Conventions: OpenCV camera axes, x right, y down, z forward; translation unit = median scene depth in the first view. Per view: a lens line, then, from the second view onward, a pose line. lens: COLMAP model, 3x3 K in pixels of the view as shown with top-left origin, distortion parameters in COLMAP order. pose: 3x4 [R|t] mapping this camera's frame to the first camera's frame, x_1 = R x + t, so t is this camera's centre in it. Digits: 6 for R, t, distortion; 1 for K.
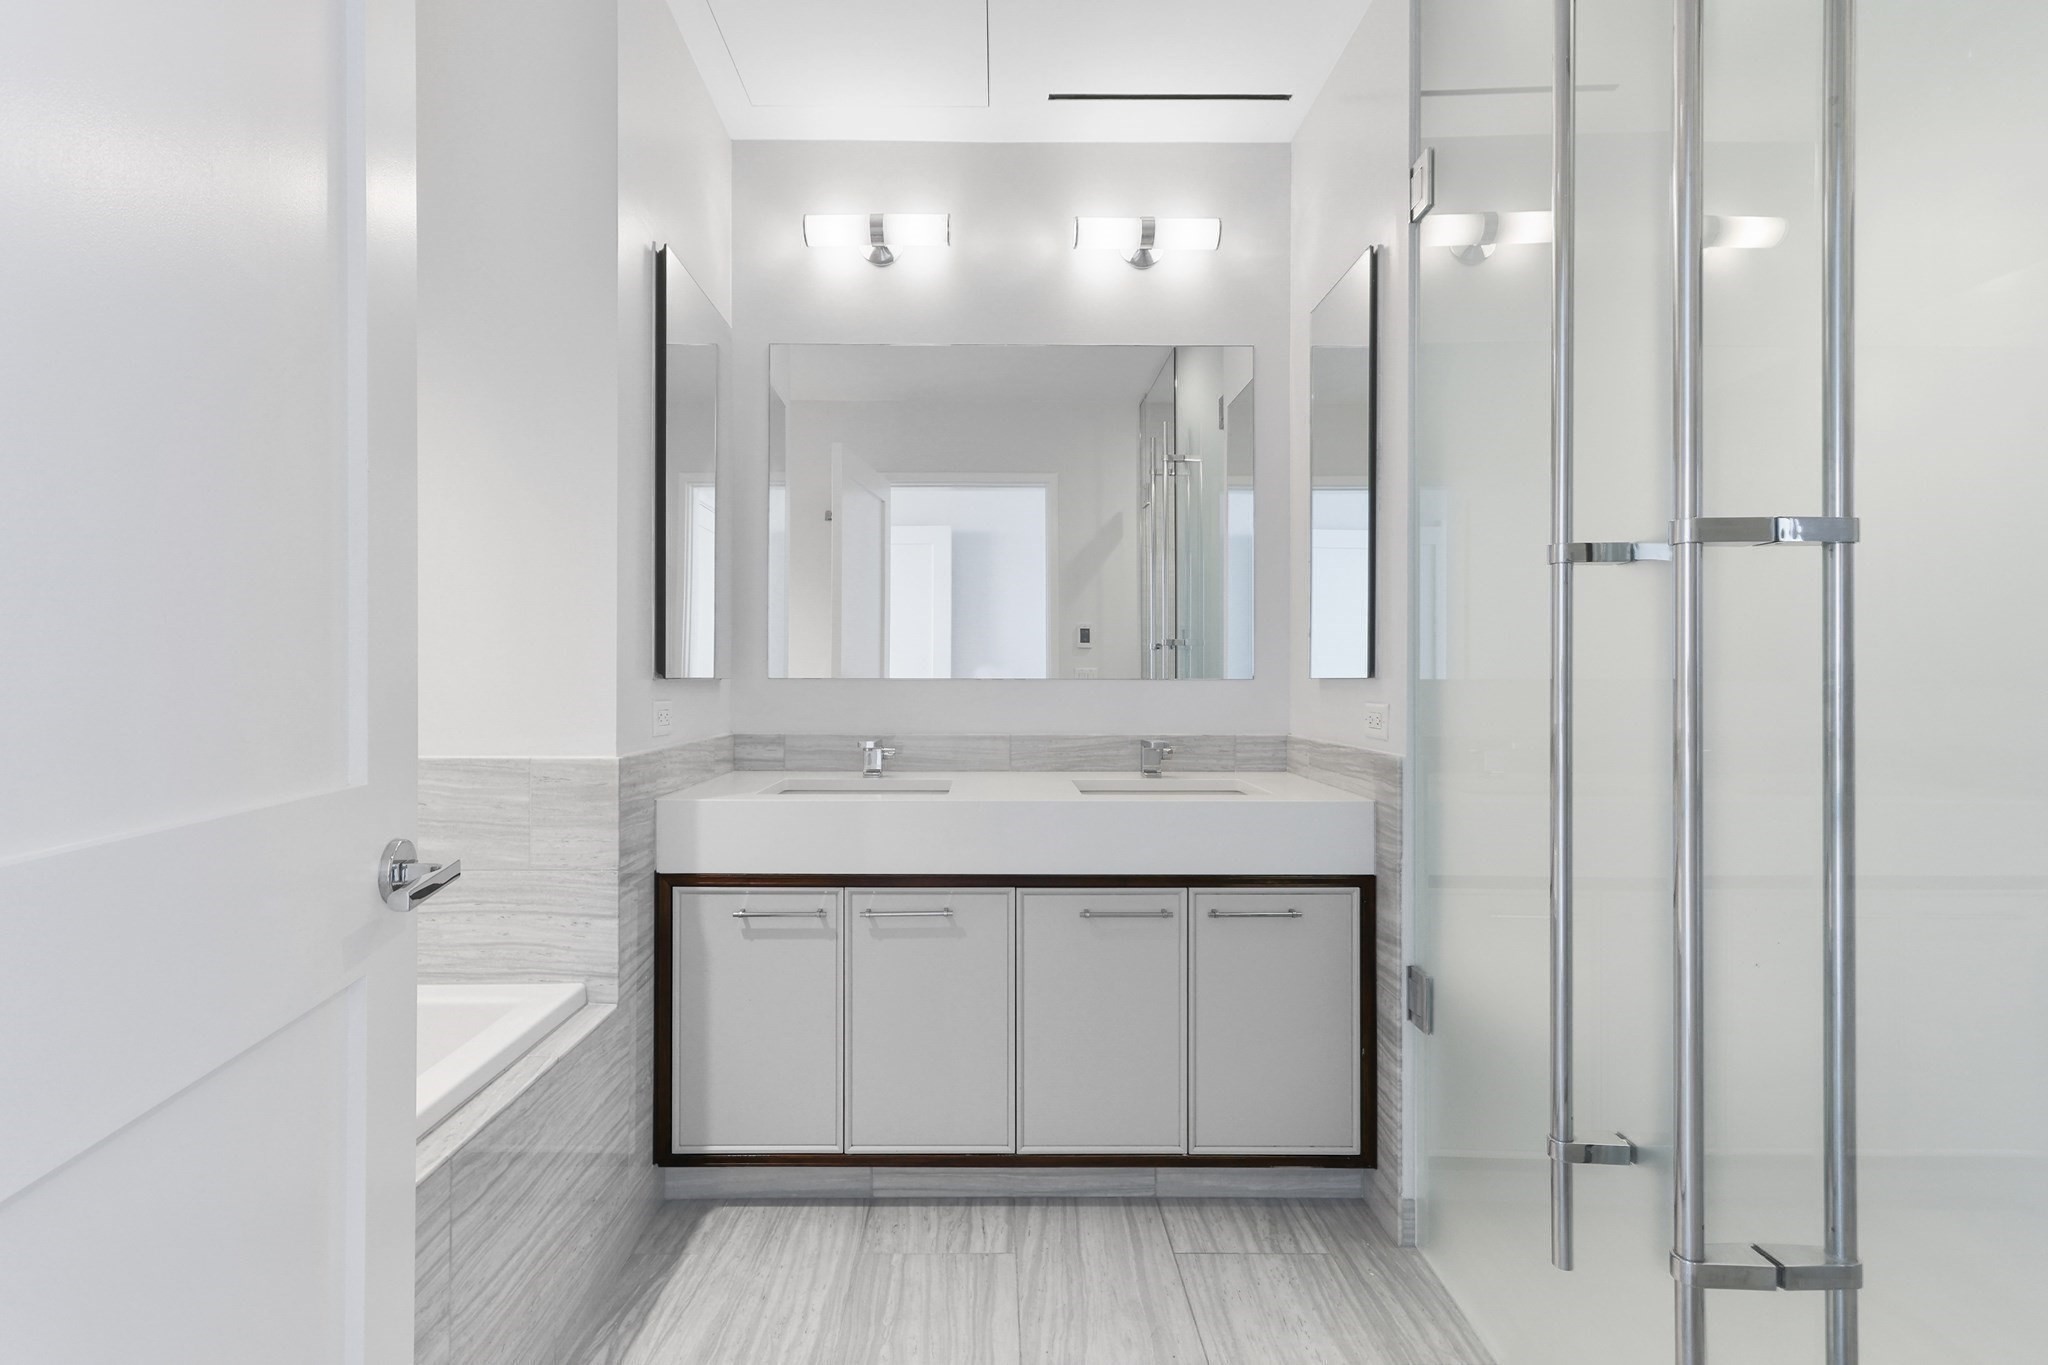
lens RADIAL K [[950.0, 0, 979.2], [0, 950.0, 688.6], [0, 0, 1]] dist [0.003785, 0.000934]
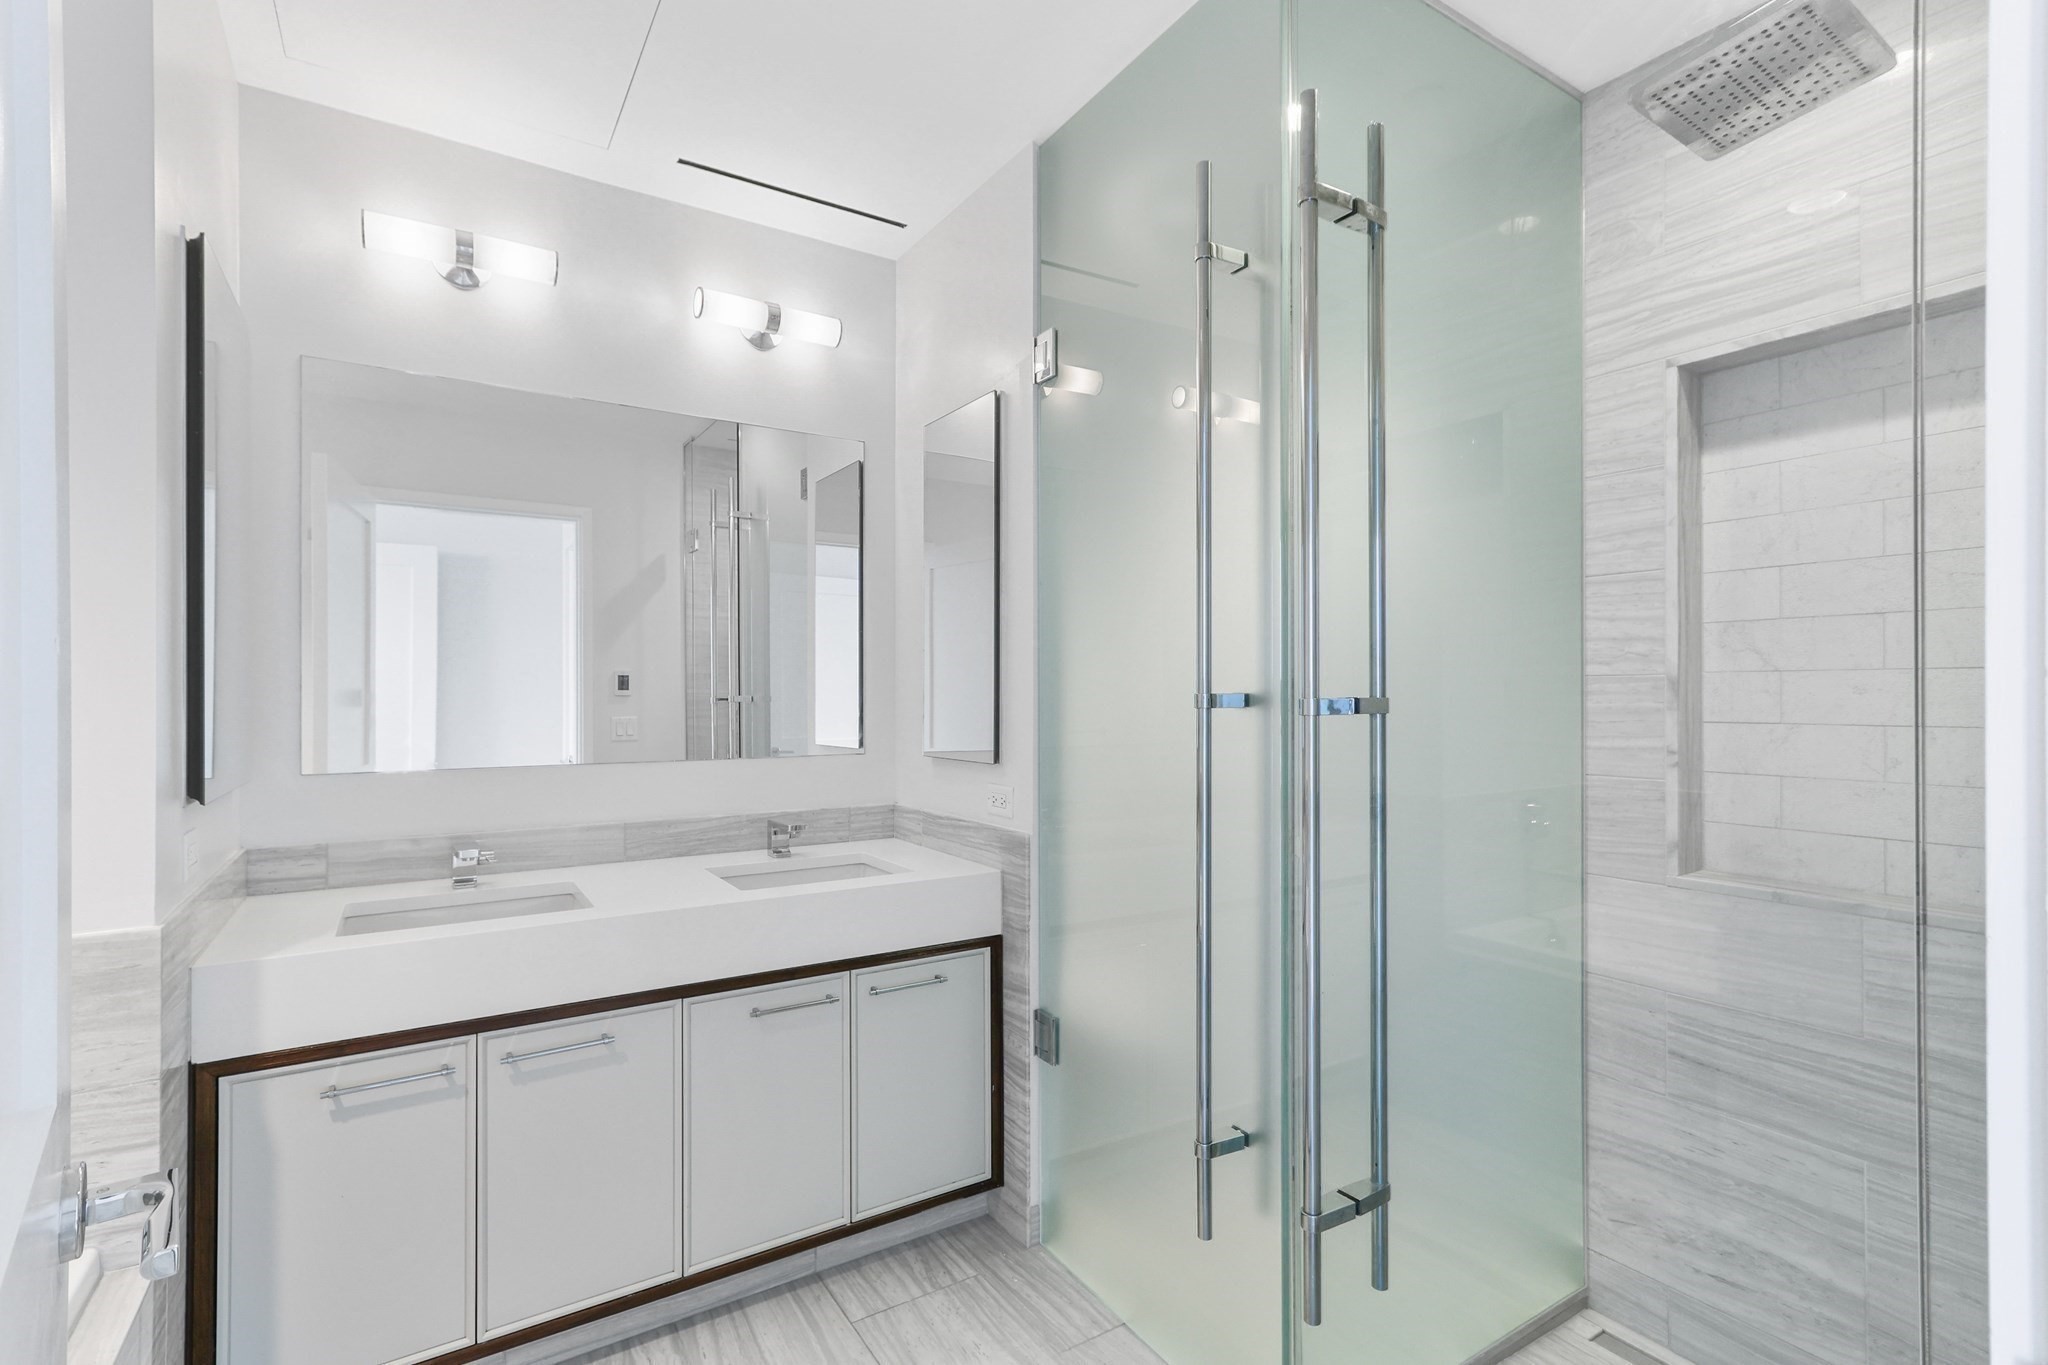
lens RADIAL K [[950.0, 0, 1003.6], [0, 950.0, 708.3], [0, 0, 1]] dist [0.003785, 0.000934]
pose [[0.844667, -0.011213, 0.535175, -0.196057], [0.009897, 0.999937, 0.005329, -0.084002], [-0.535201, 0.000796, 0.844724, 0.020666]]
